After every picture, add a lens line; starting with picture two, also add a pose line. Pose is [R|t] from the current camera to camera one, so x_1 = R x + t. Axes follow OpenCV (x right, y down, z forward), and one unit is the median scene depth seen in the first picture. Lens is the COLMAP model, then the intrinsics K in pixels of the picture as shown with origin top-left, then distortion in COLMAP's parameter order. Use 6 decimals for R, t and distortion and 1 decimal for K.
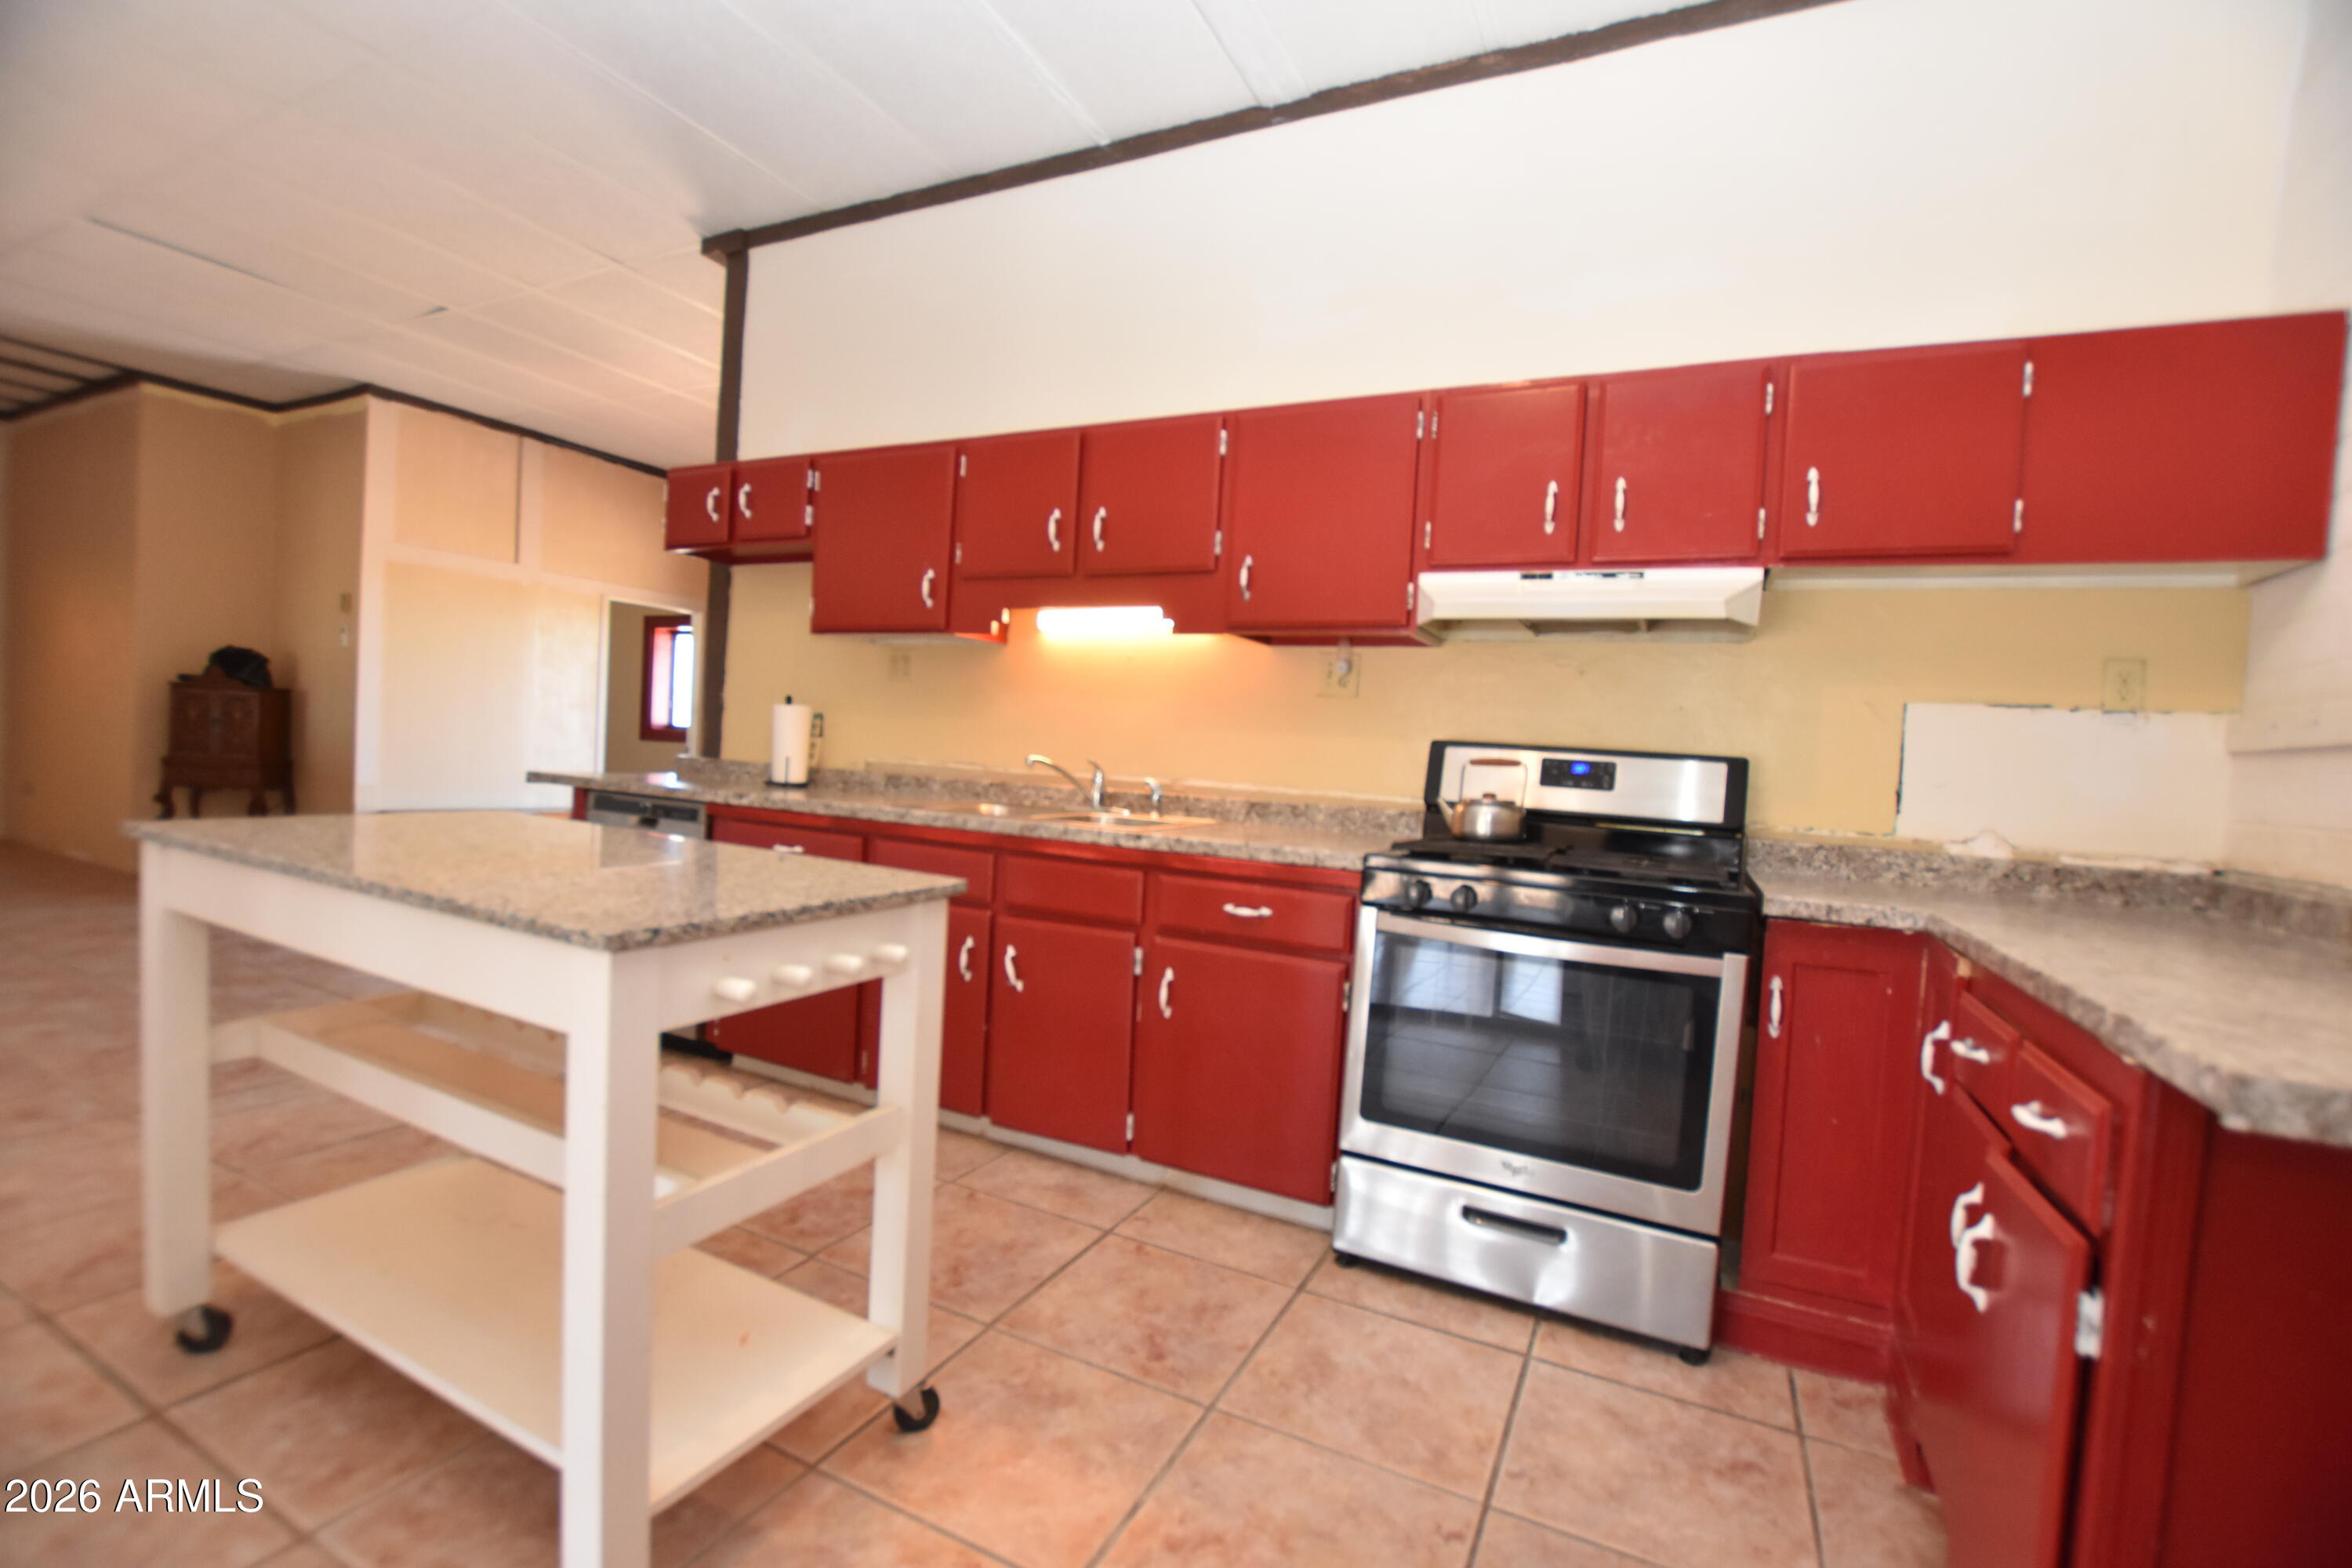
lens RADIAL K [[1050.4, 0, 1173.6], [0, 1050.4, 793.1], [0, 0, 1]] dist [-0.019879, 0.000786]
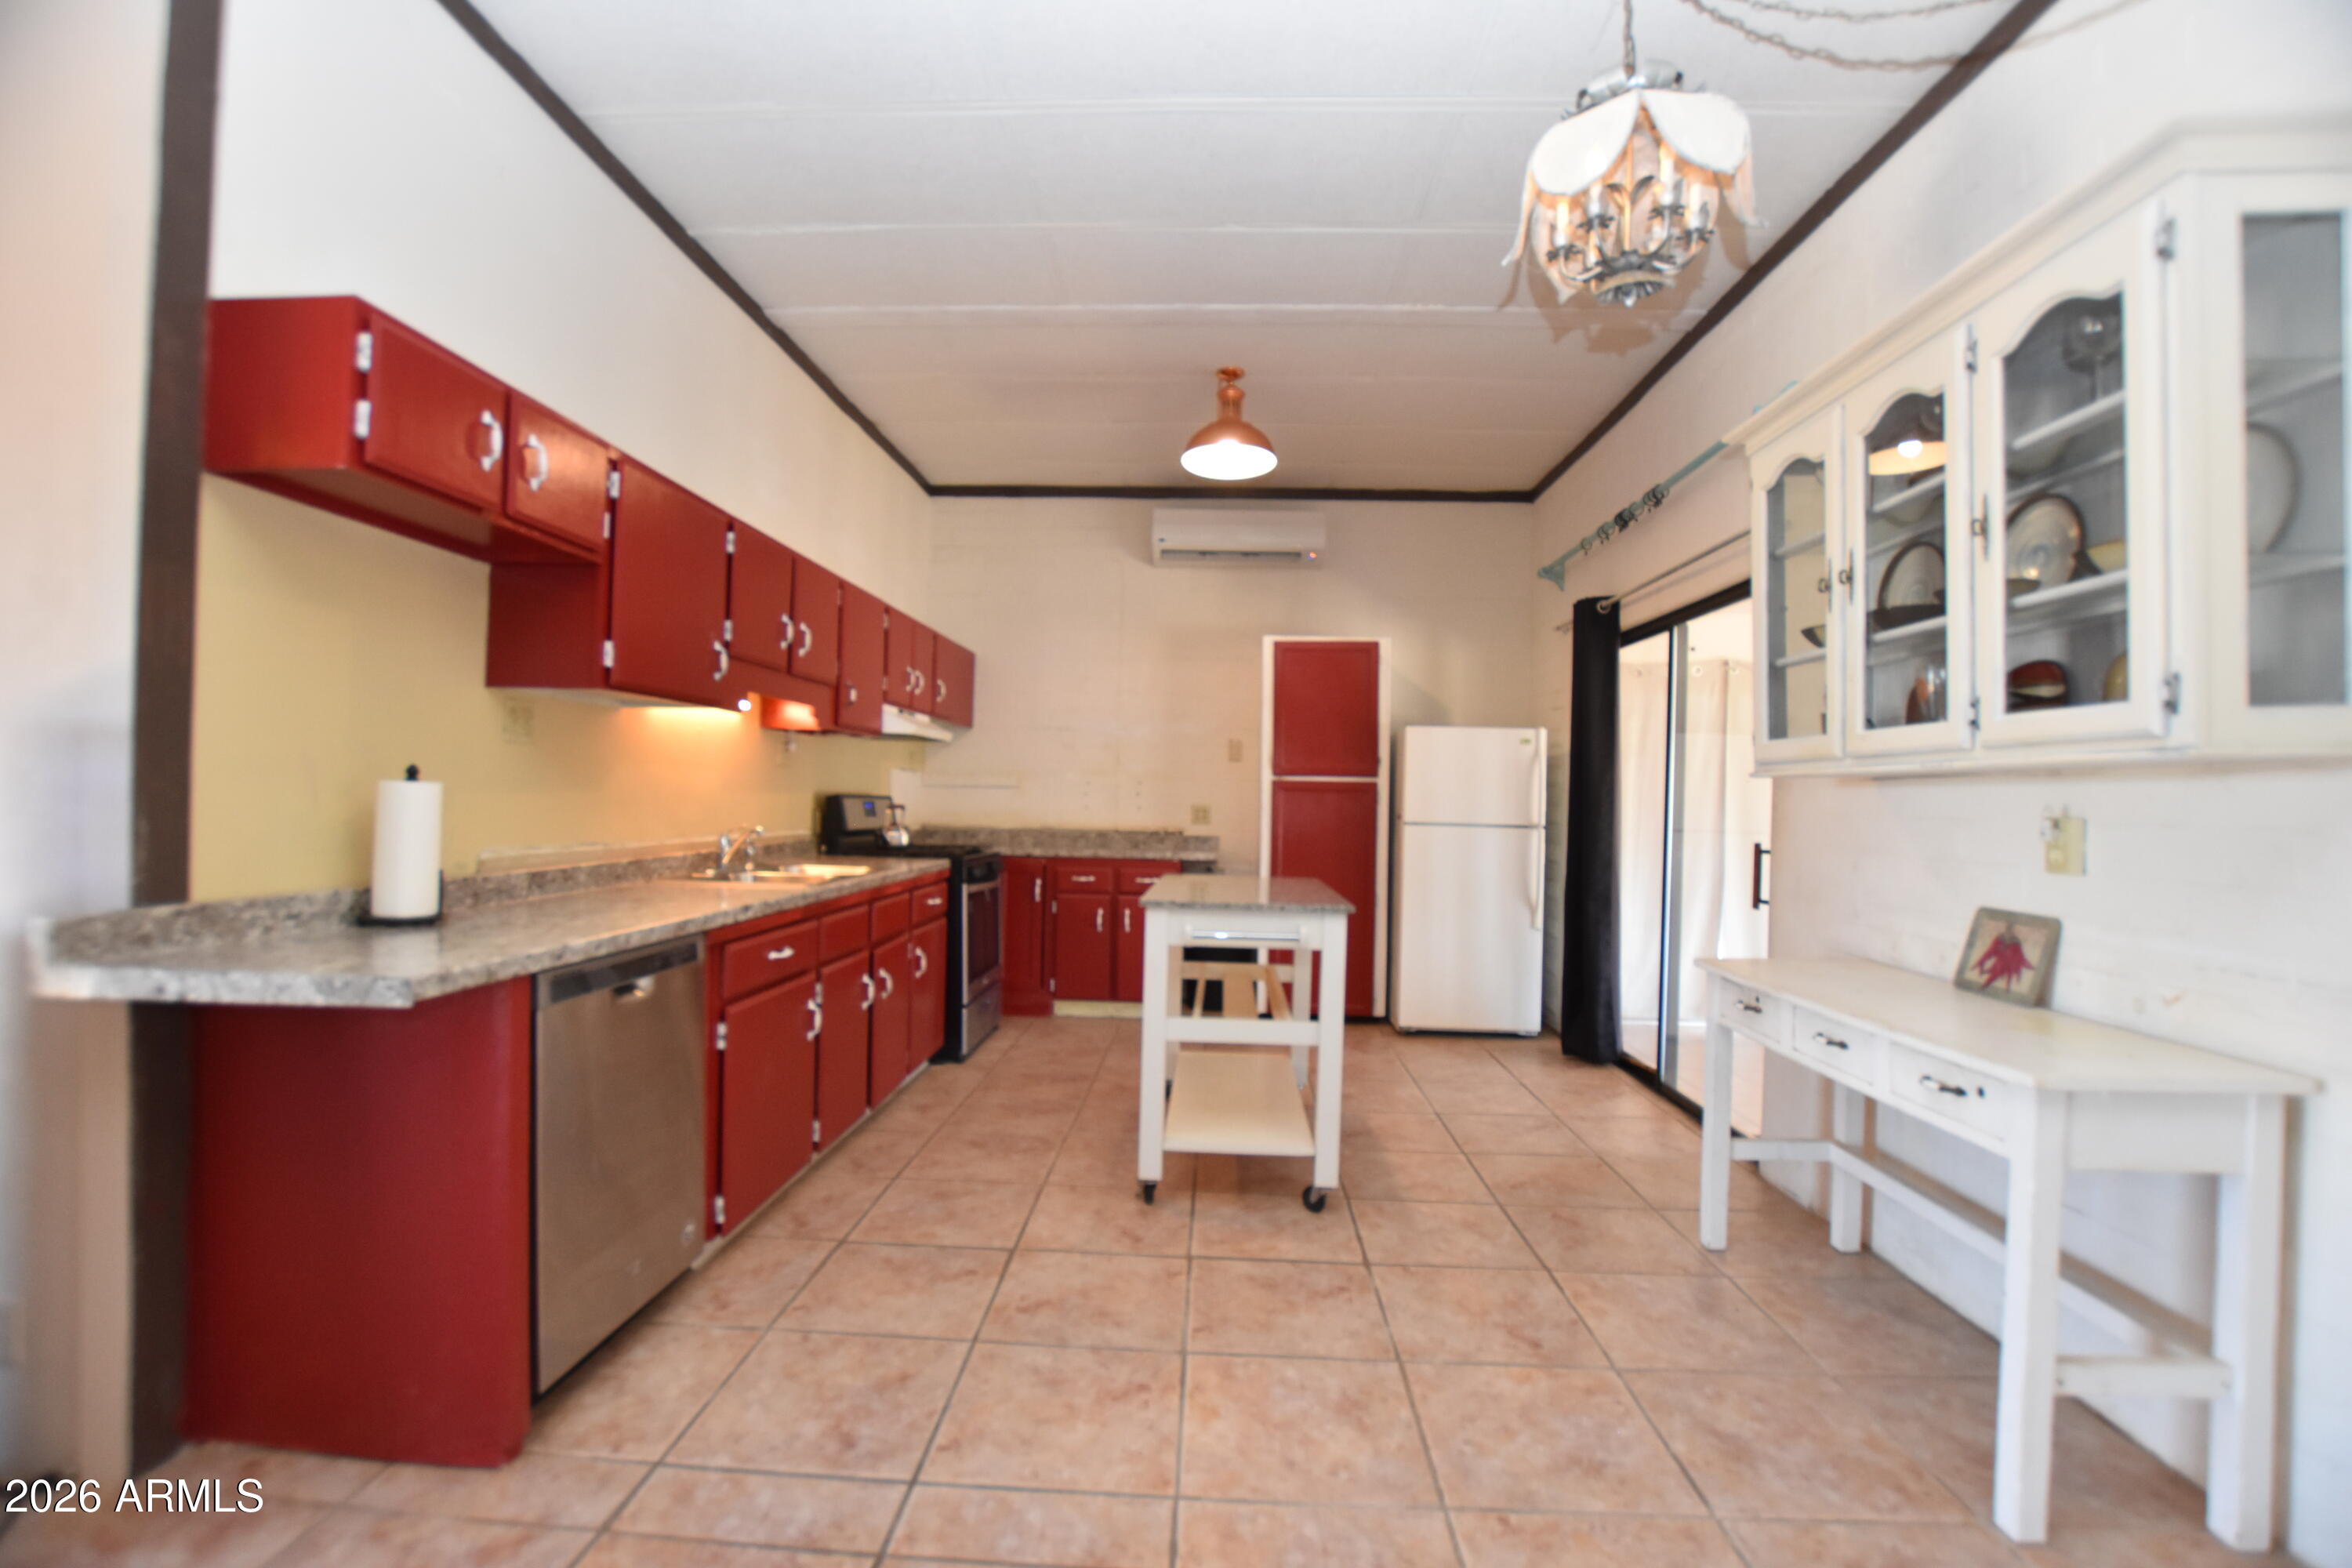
lens RADIAL K [[1039.1, 0, 1173.8], [0, 1039.1, 789.2], [0, 0, 1]] dist [-0.029900, 0.000982]
pose [[-0.409603, -0.058100, 0.910412, -1.177870], [-0.005192, 0.998102, 0.061360, -0.129835], [-0.912249, 0.020407, -0.409127, 0.943314]]
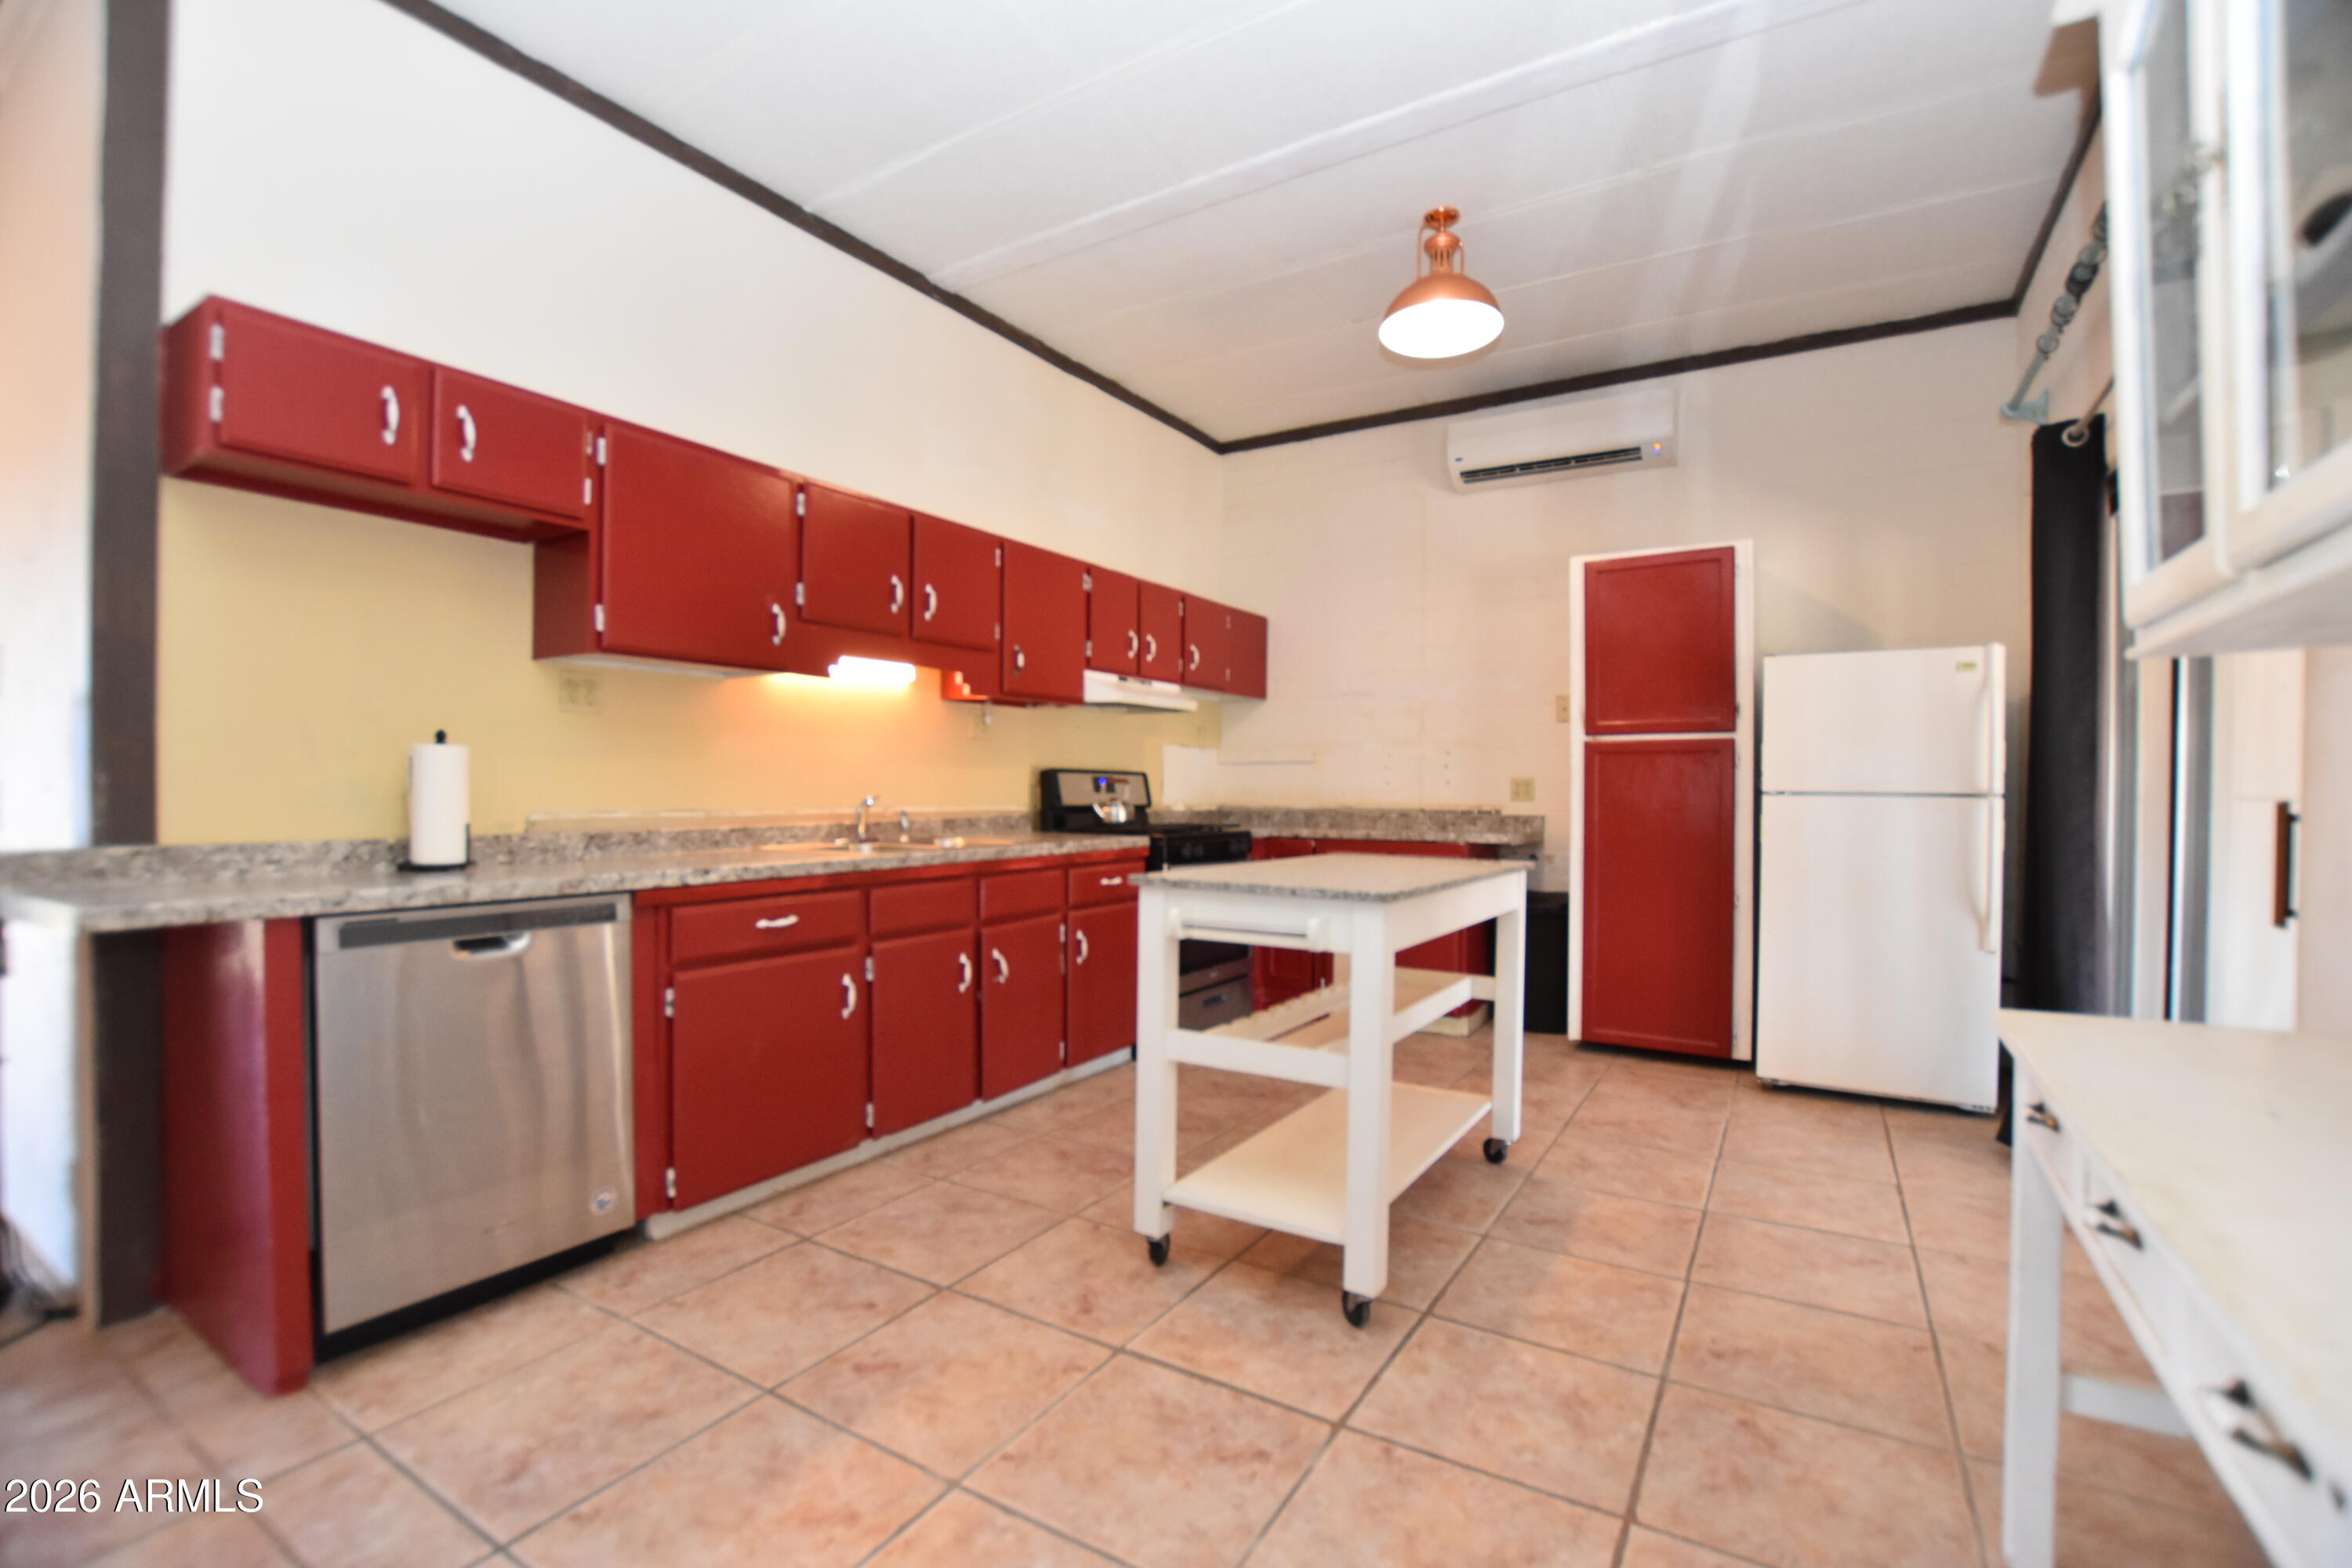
lens RADIAL K [[1039.1, 0, 1173.8], [0, 1039.1, 789.2], [0, 0, 1]] dist [-0.029900, 0.000982]
pose [[0.082641, -0.059371, 0.994809, -1.056333], [0.042722, 0.997517, 0.055984, -0.079544], [-0.995663, 0.037873, 0.084972, 0.538516]]
